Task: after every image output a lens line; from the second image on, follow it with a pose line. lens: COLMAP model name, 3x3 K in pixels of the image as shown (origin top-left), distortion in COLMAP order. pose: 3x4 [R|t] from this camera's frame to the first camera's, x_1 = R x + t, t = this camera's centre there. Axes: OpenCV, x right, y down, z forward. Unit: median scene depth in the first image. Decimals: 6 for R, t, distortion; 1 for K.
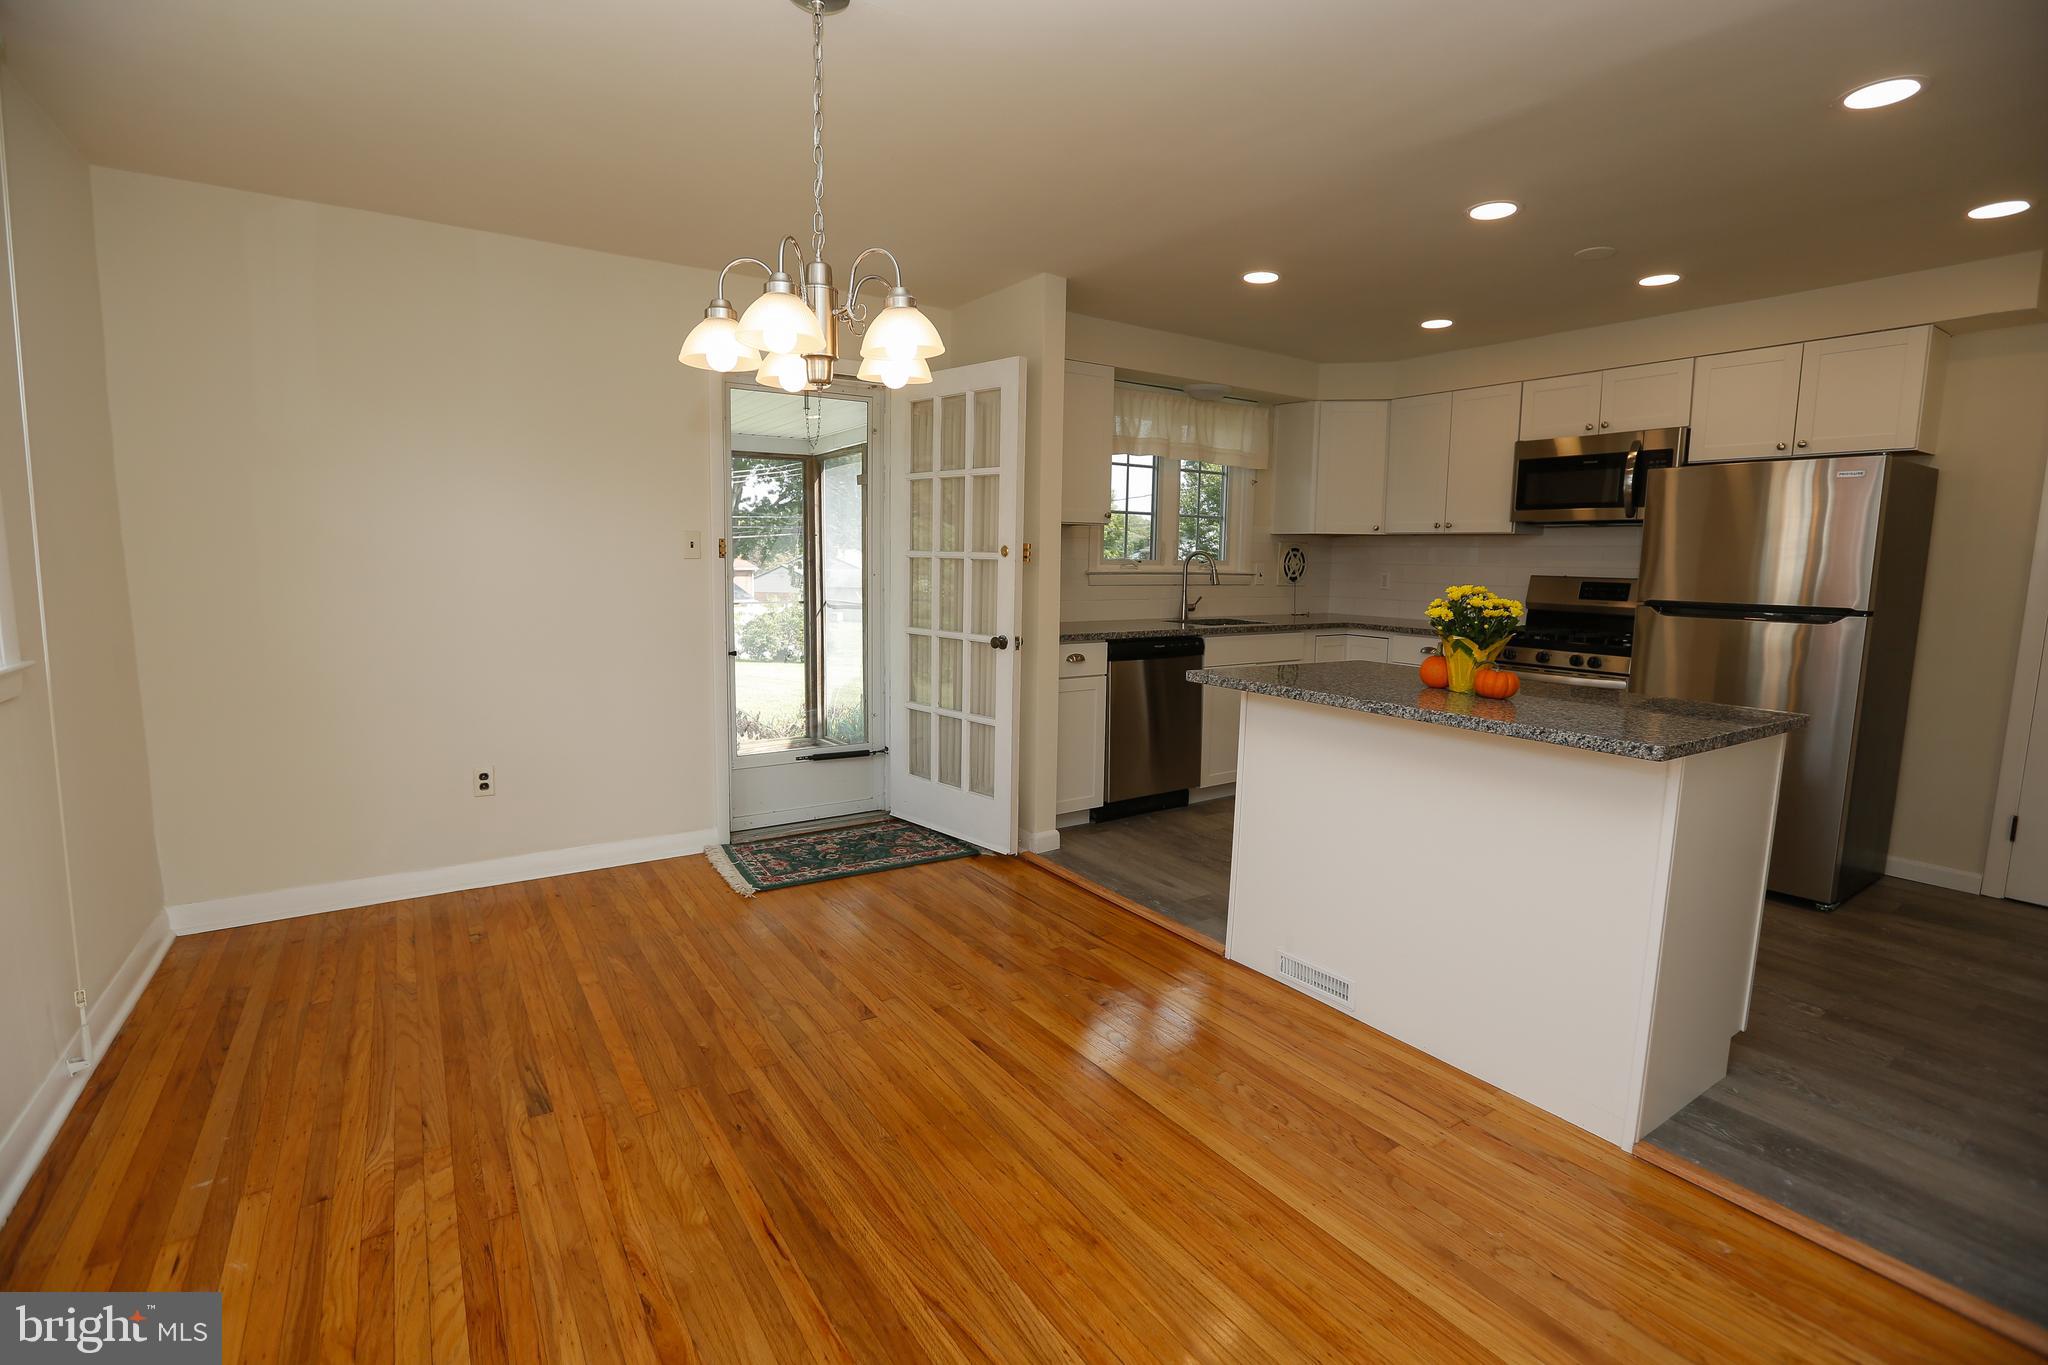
lens RADIAL K [[929.8, 0, 1015.5], [0, 929.8, 672.7], [0, 0, 1]] dist [-0.054980, 0.022392]
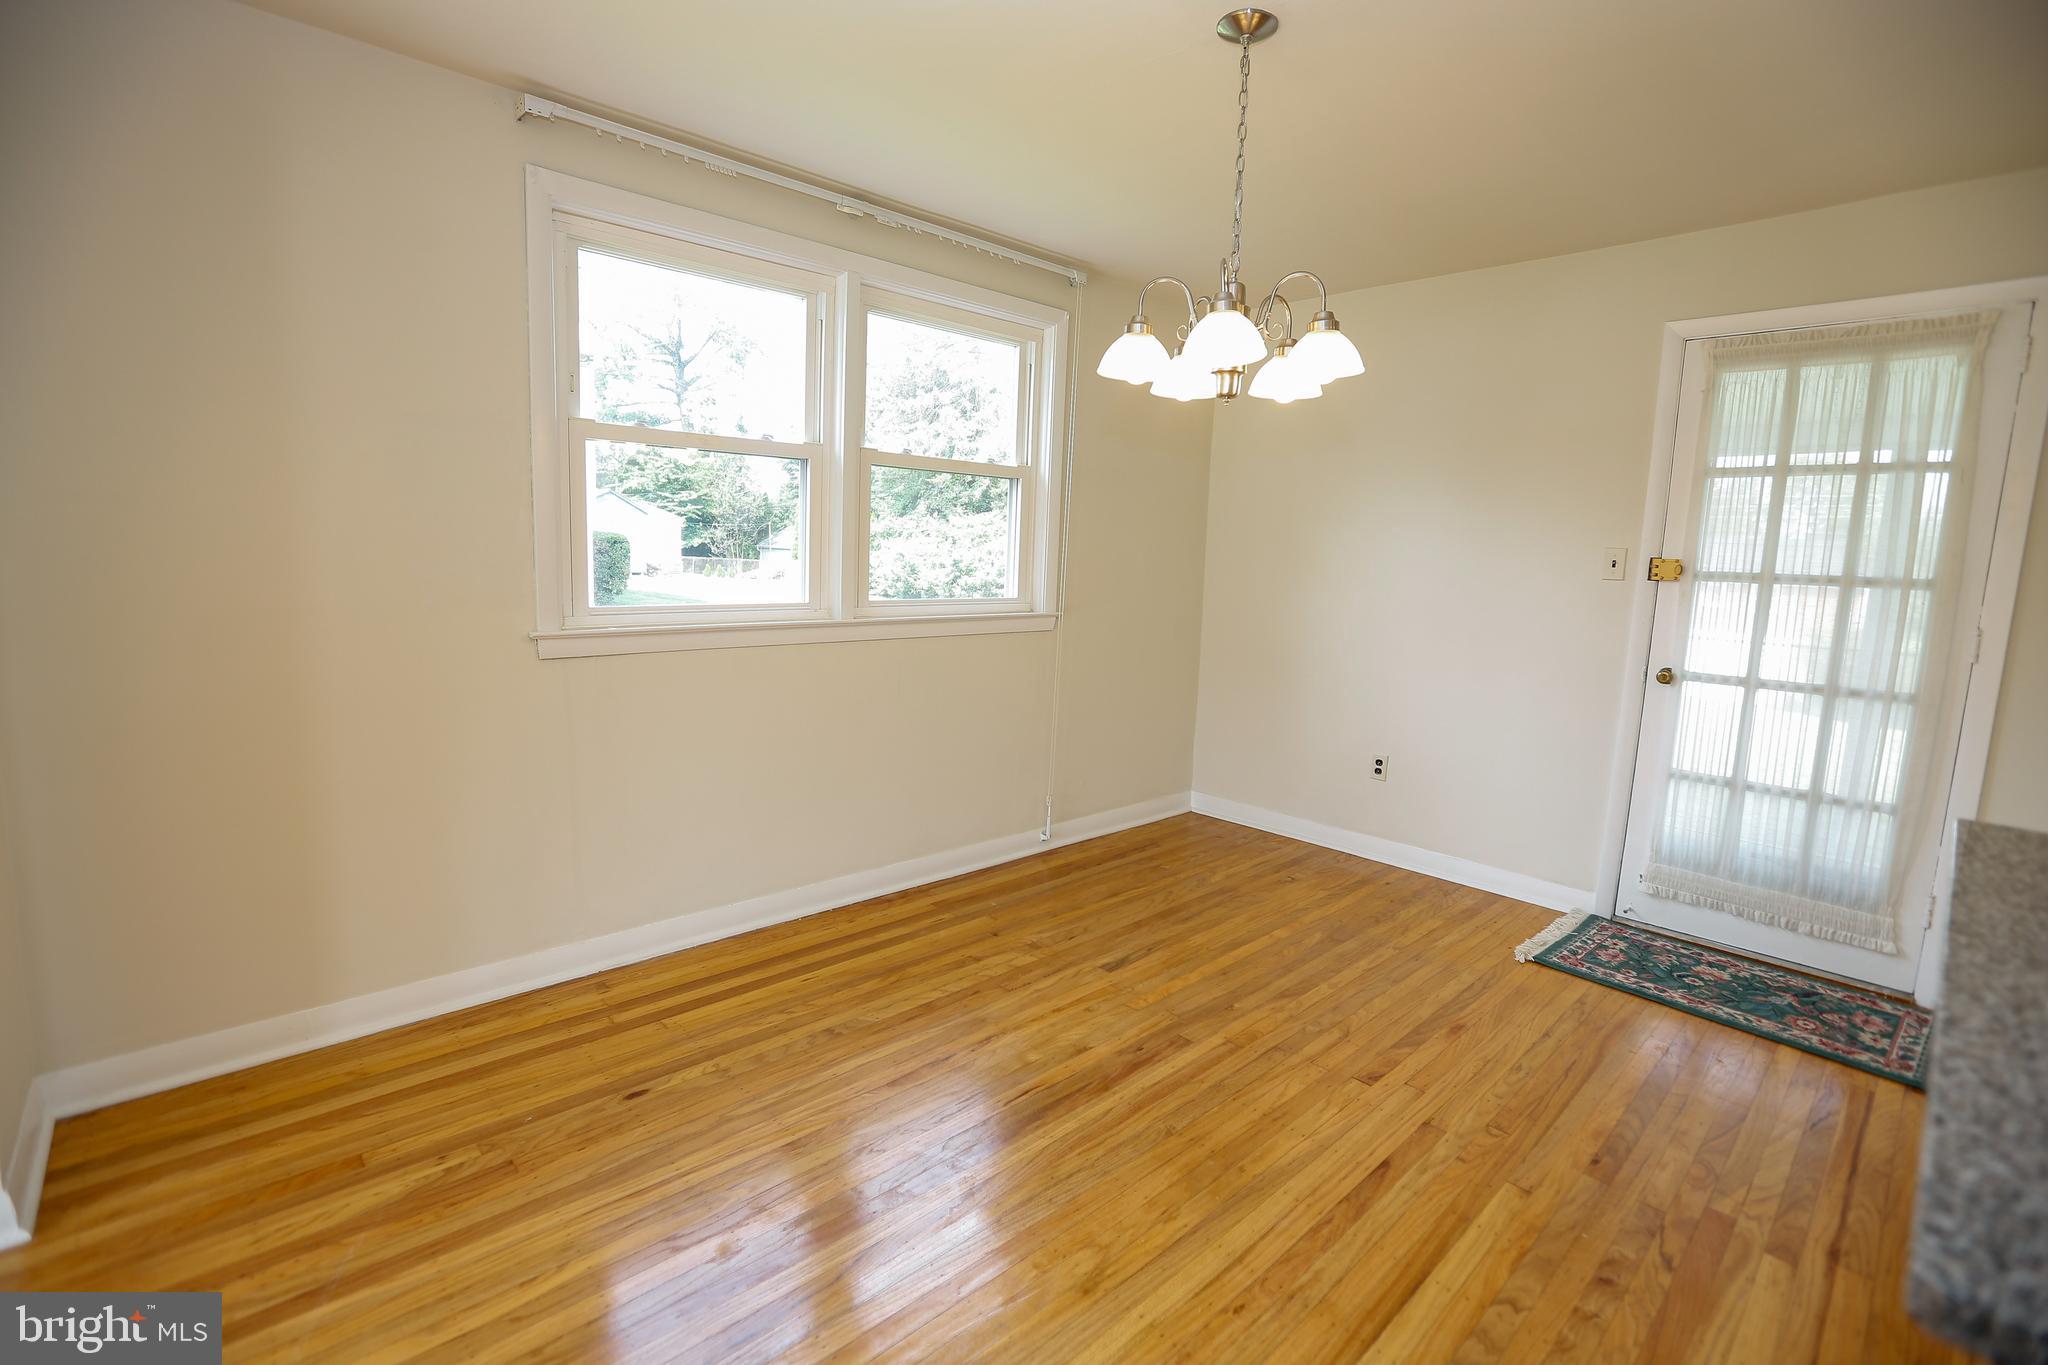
lens RADIAL K [[929.8, 0, 1015.5], [0, 929.8, 672.7], [0, 0, 1]] dist [-0.054980, 0.022392]
pose [[0.162603, 0.122154, -0.979101, 0.453000], [-0.154615, 0.983203, 0.096988, -0.038023], [0.974502, 0.135613, 0.178759, 0.339110]]
